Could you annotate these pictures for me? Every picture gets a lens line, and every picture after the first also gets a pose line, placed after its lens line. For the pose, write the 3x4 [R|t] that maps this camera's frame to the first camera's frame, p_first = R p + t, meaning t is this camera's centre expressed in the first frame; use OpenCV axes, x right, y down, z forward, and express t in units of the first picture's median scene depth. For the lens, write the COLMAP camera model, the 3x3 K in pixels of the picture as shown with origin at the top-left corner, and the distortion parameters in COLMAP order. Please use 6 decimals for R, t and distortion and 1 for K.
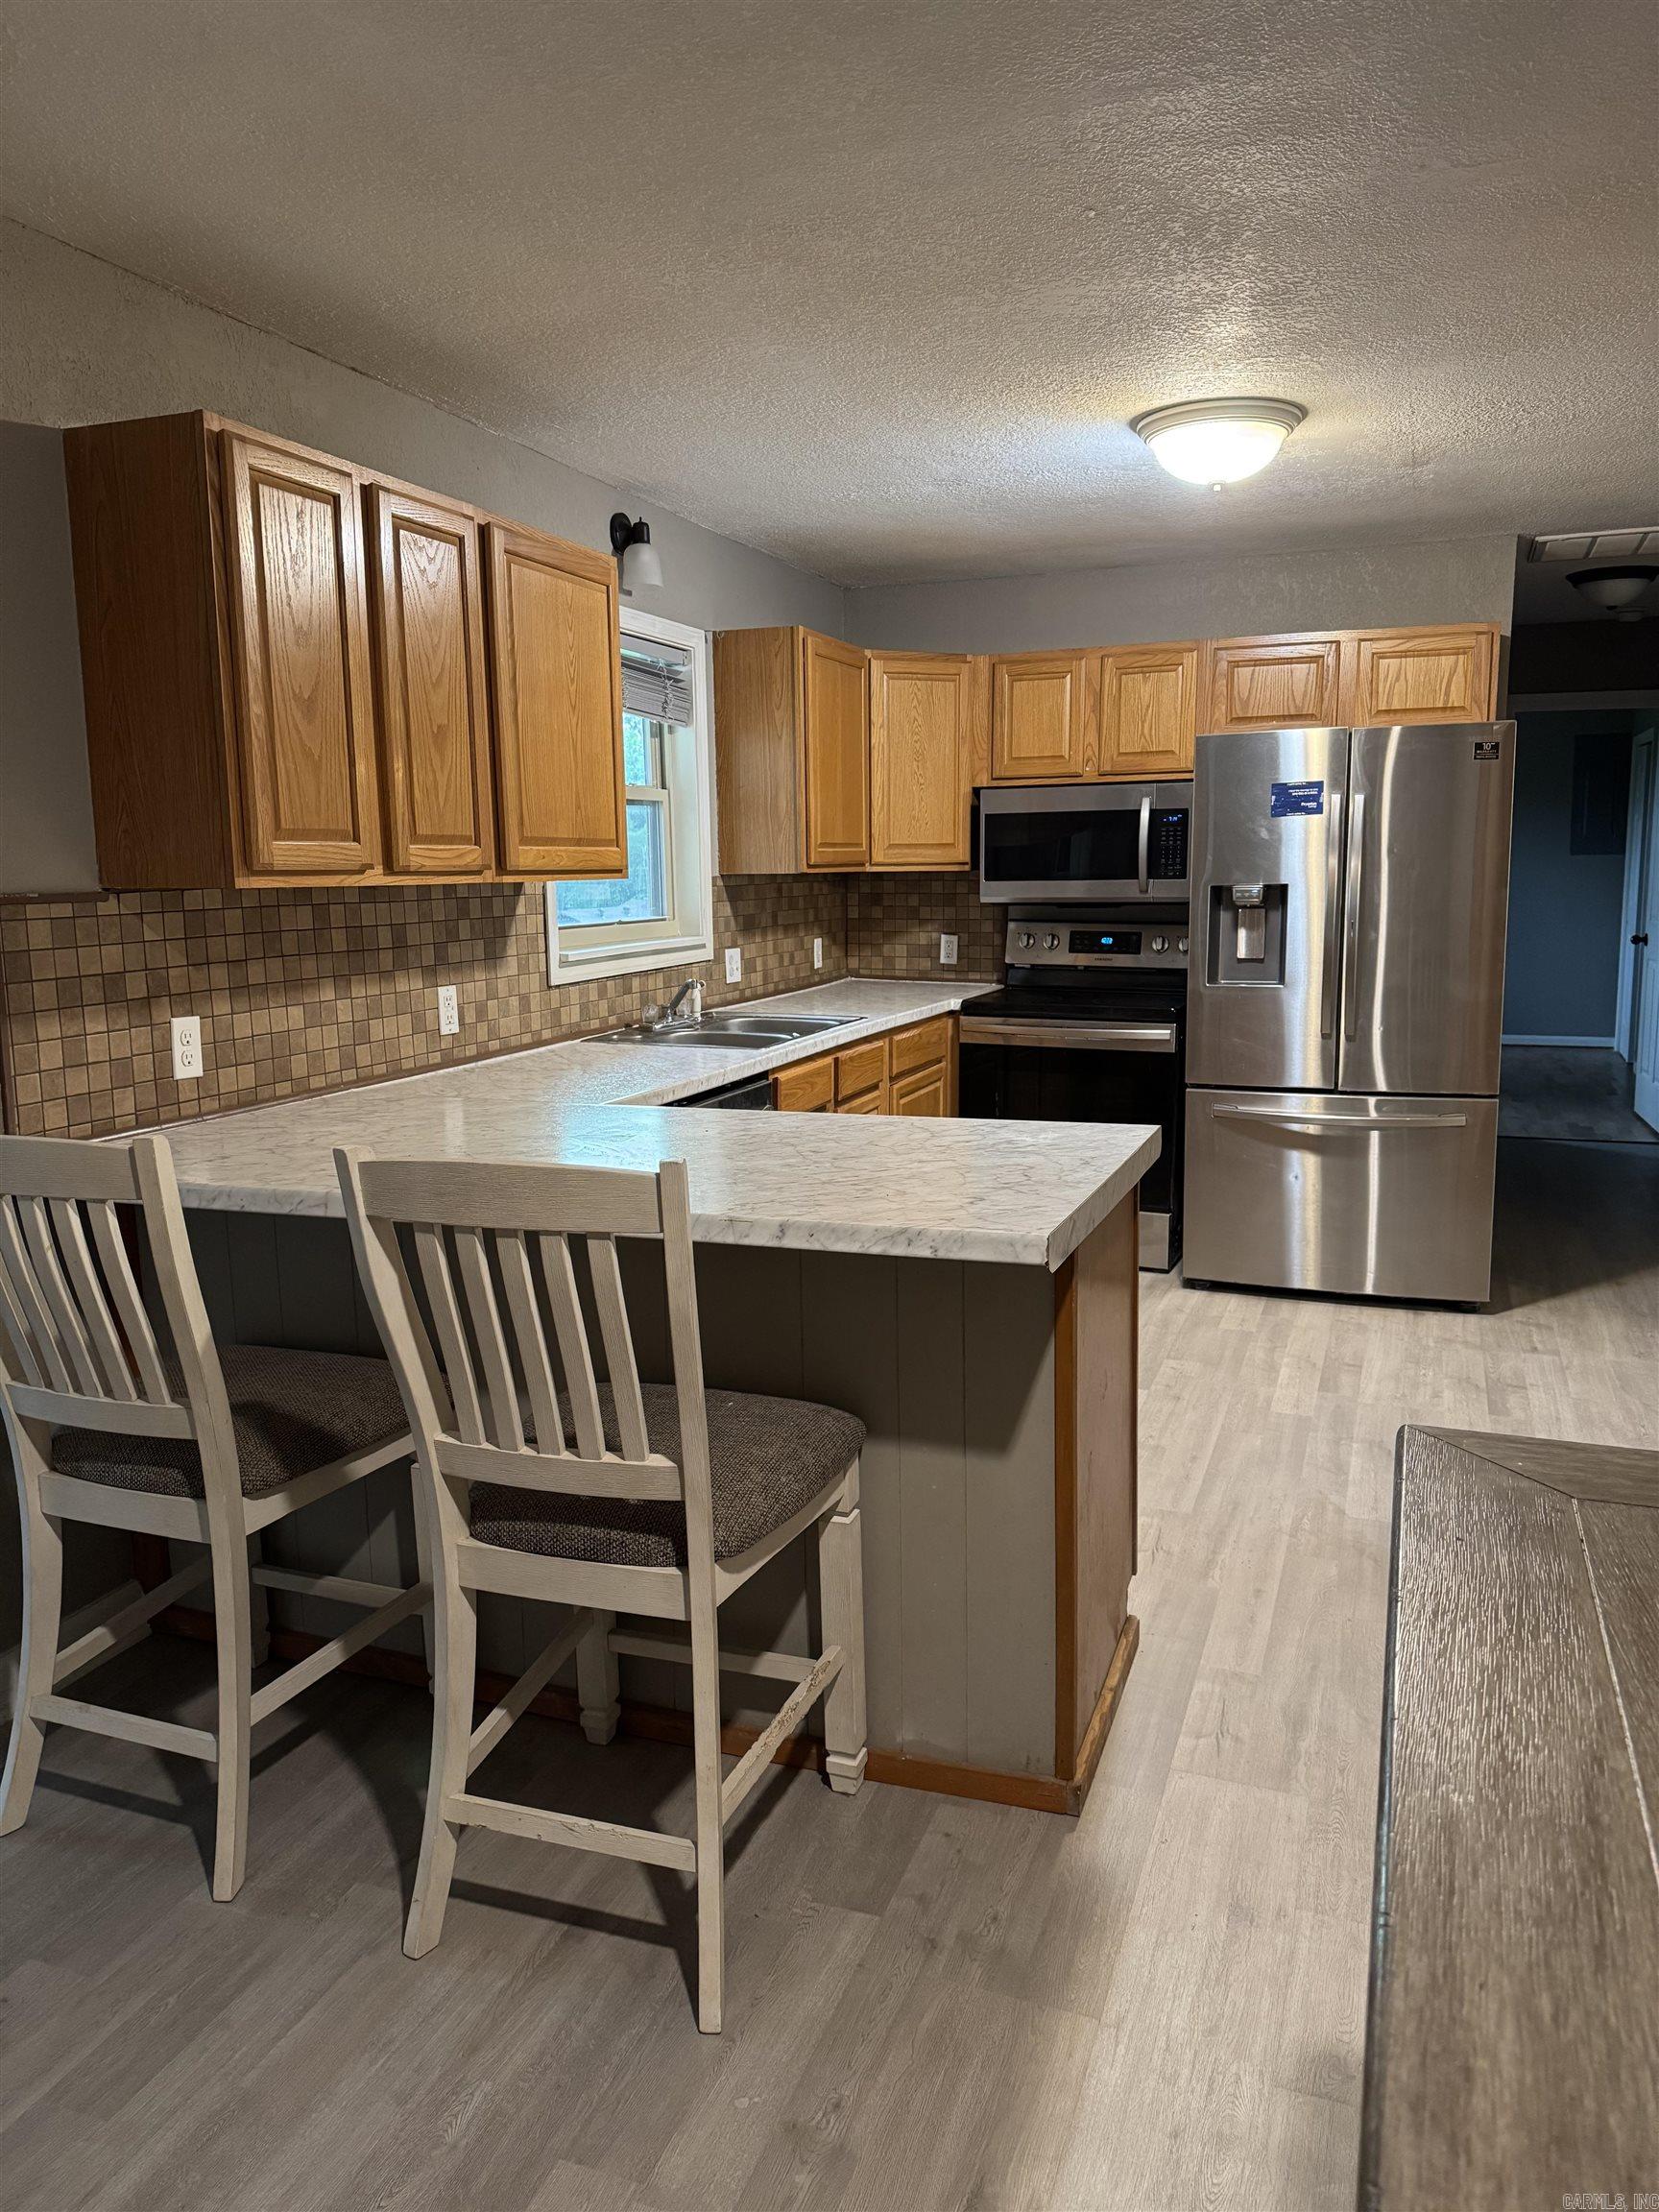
lens RADIAL K [[1560.8, 0, 778.4], [0, 1560.8, 1116.3], [0, 0, 1]] dist [0.044161, -0.039845]
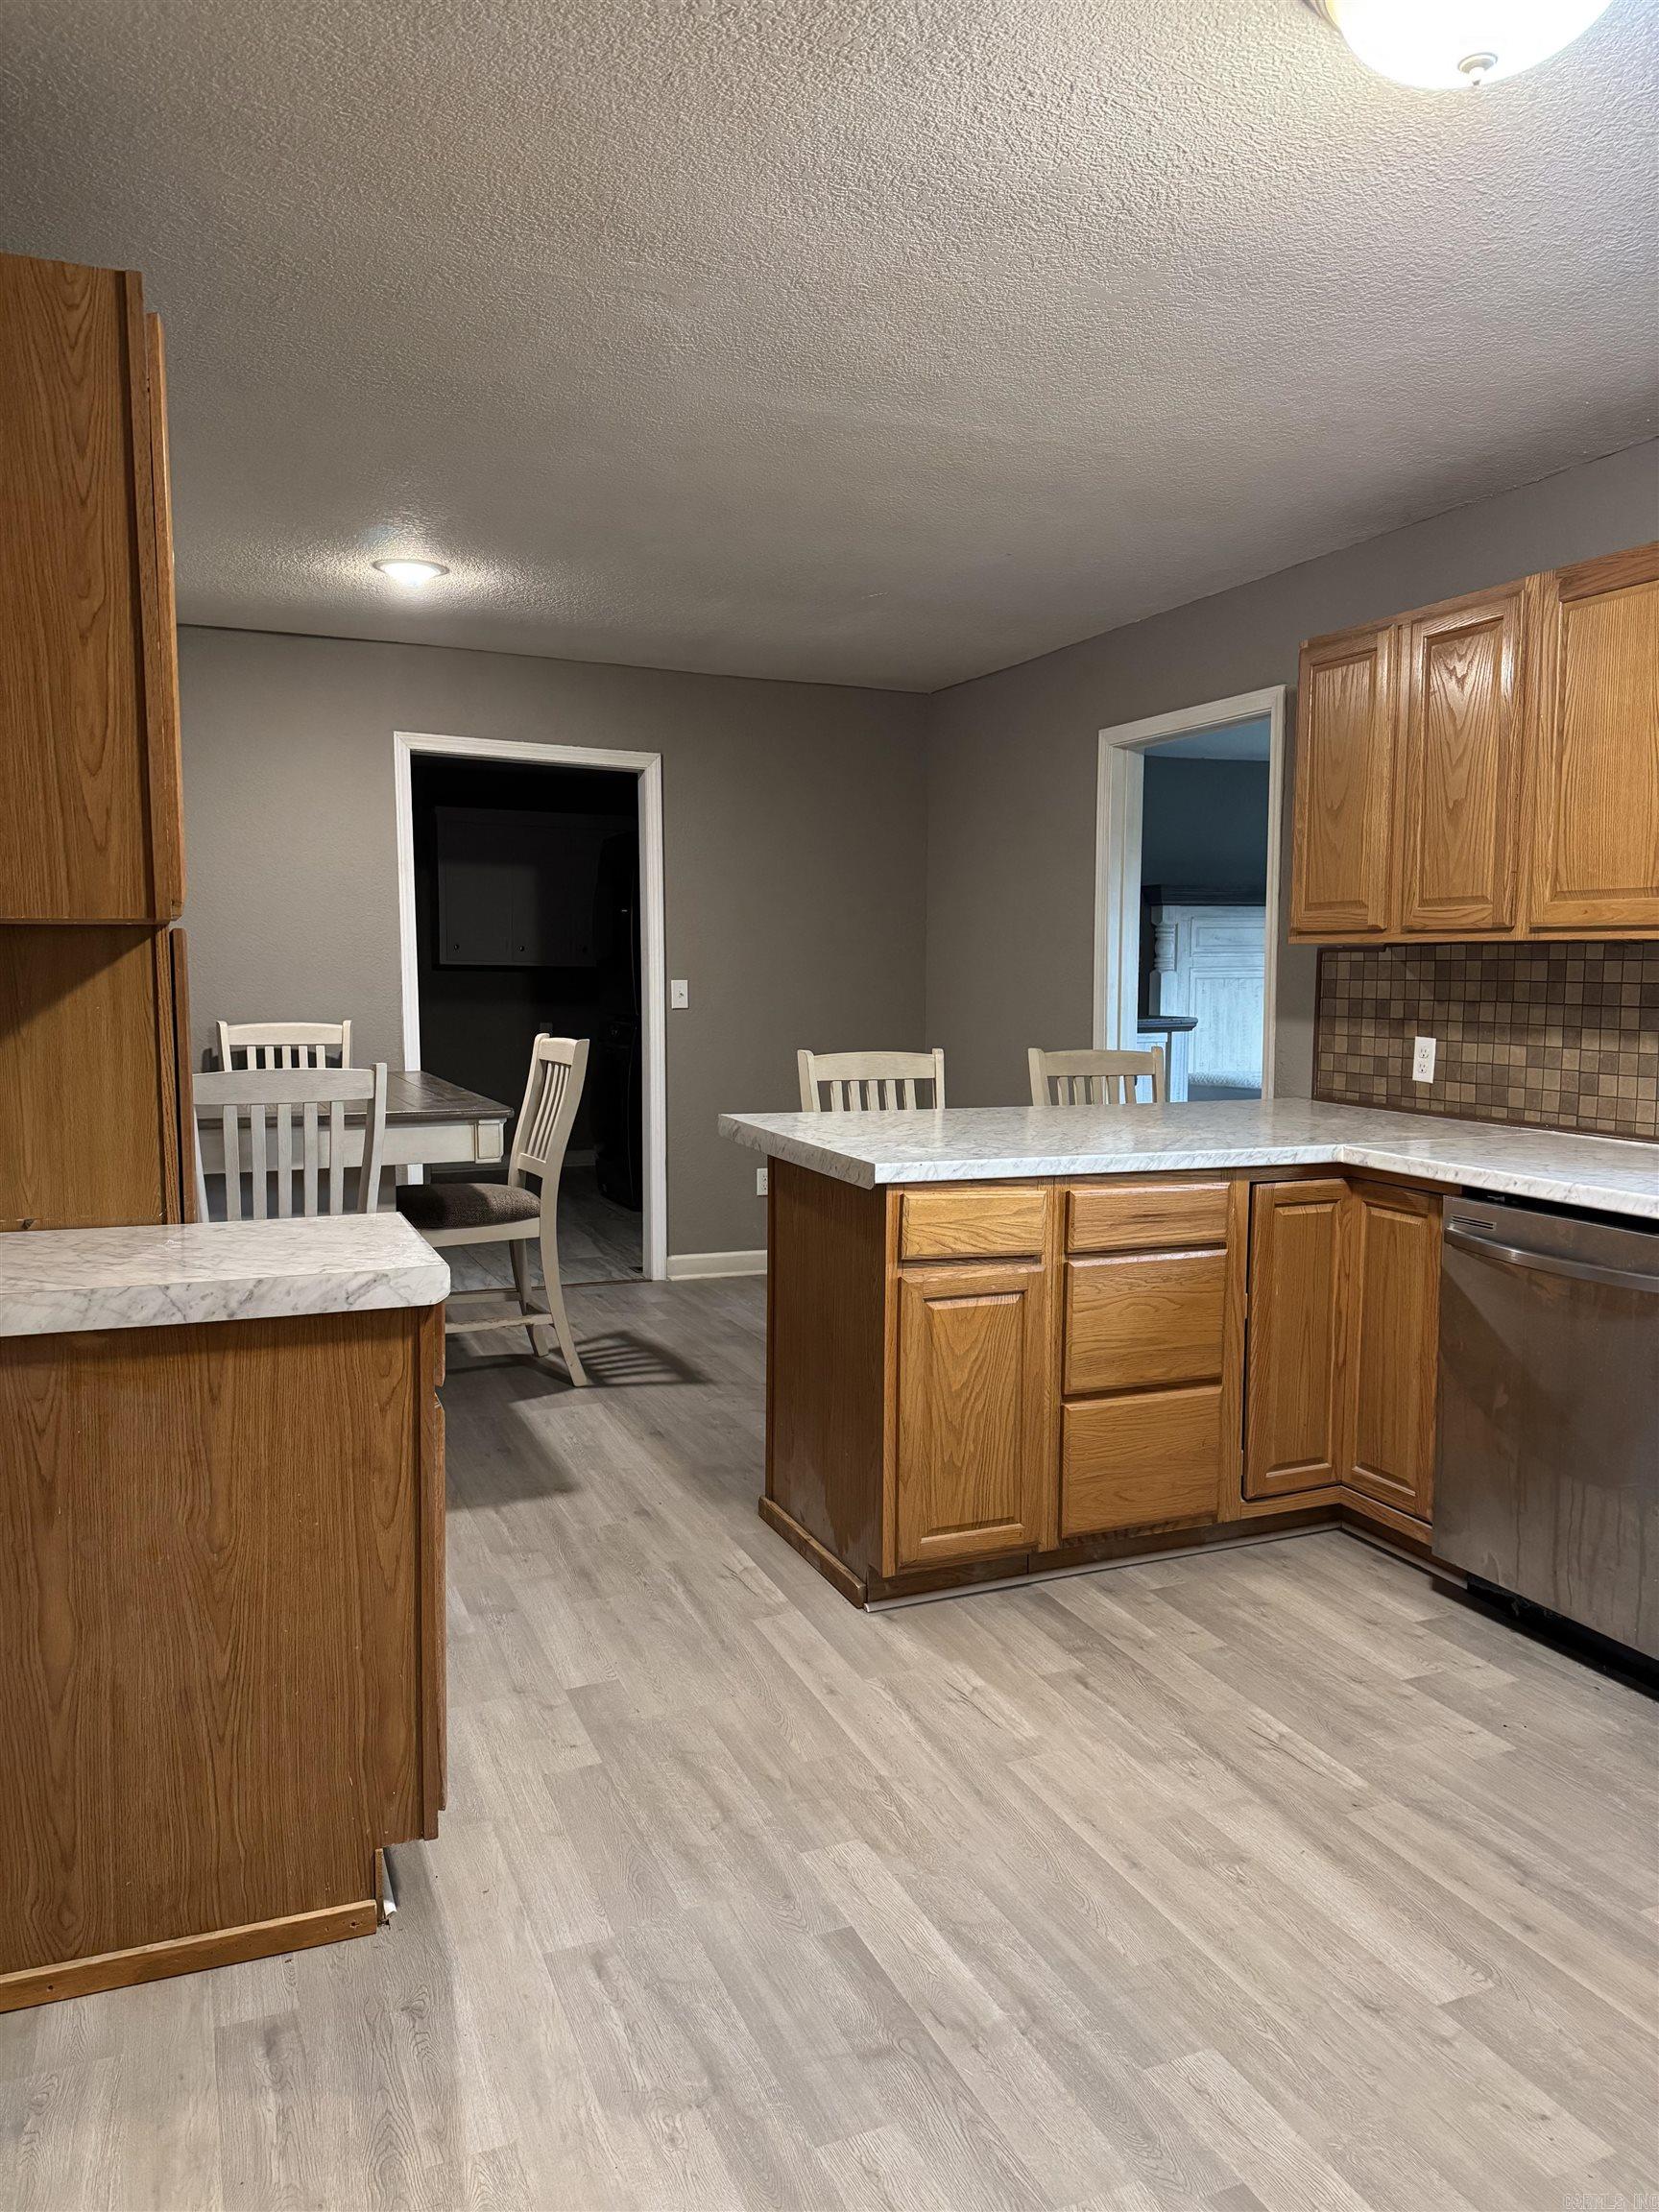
lens RADIAL K [[1560.8, 0, 836.6], [0, 1560.8, 1104.6], [0, 0, 1]] dist [0.044161, -0.039845]
pose [[-0.706645, 0.075861, -0.703490, 0.636583], [-0.107986, 0.971027, 0.213181, -0.162224], [0.699280, 0.226610, -0.677979, 1.057976]]
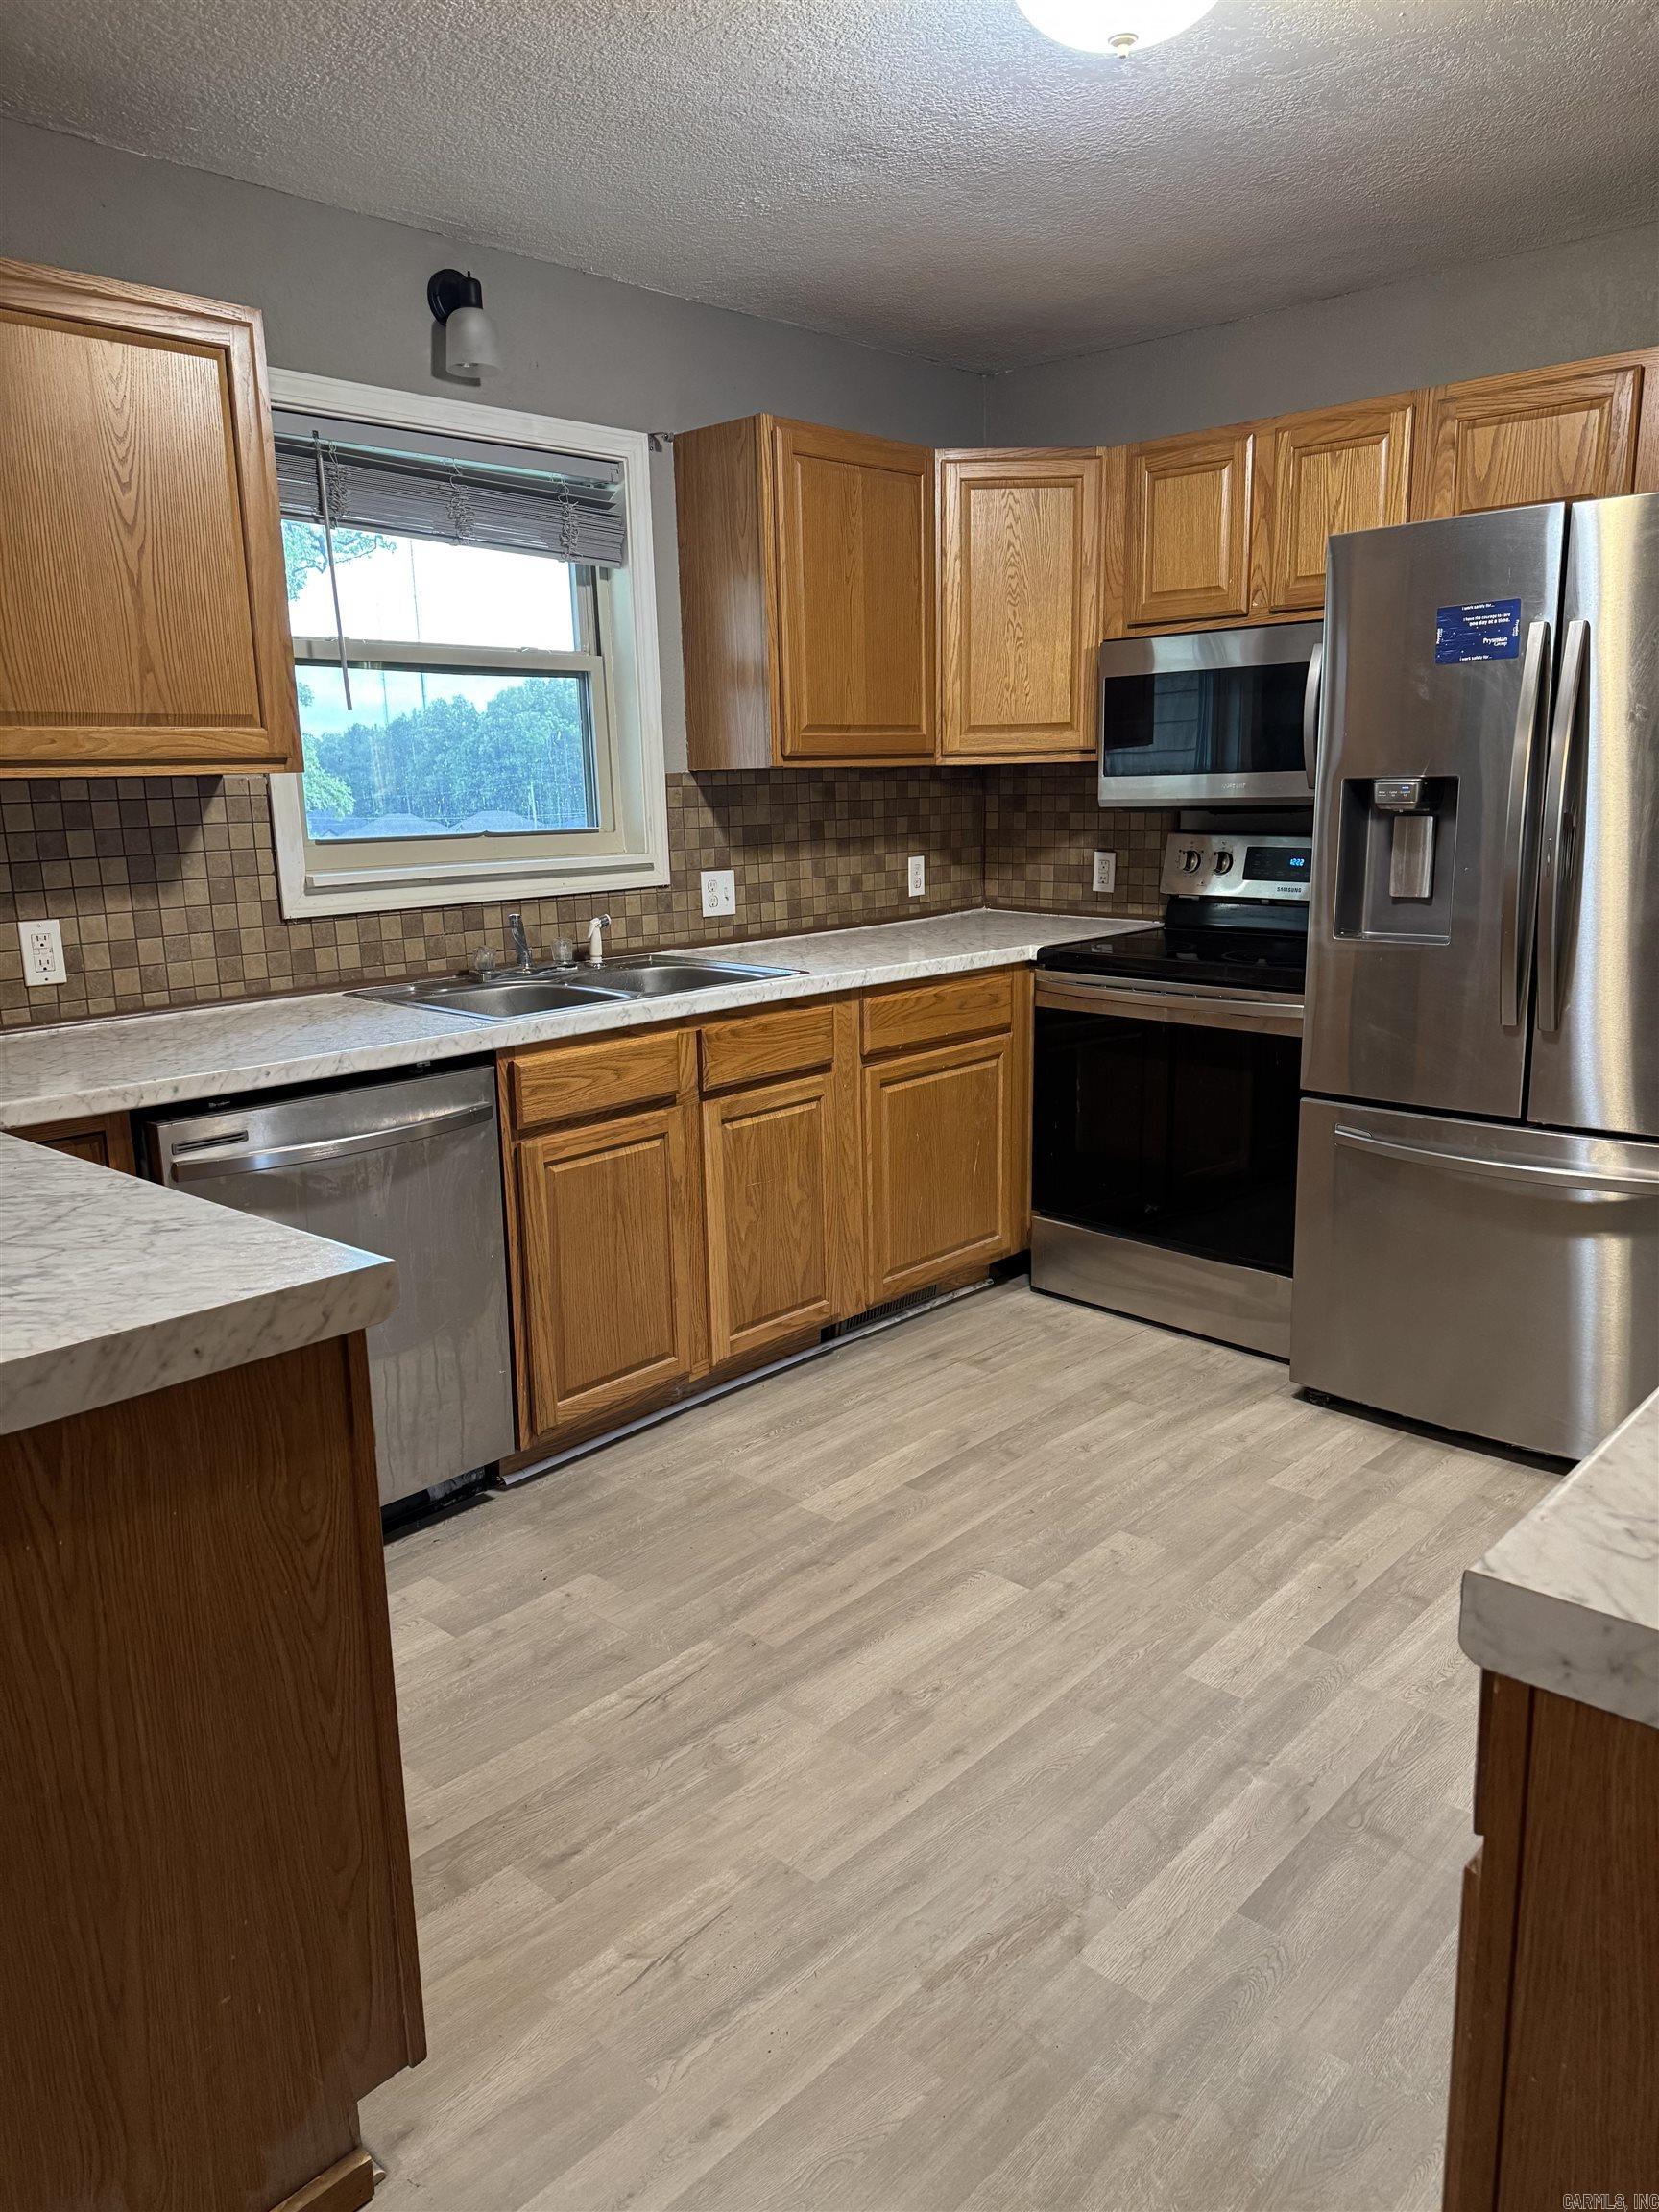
lens RADIAL K [[1560.8, 0, 807.2], [0, 1560.8, 1115.7], [0, 0, 1]] dist [0.044161, -0.039845]
pose [[0.931069, 0.070576, -0.357952, 0.340076], [-0.049323, 0.996454, 0.068174, -0.050060], [0.361494, -0.045819, 0.931248, 0.361505]]
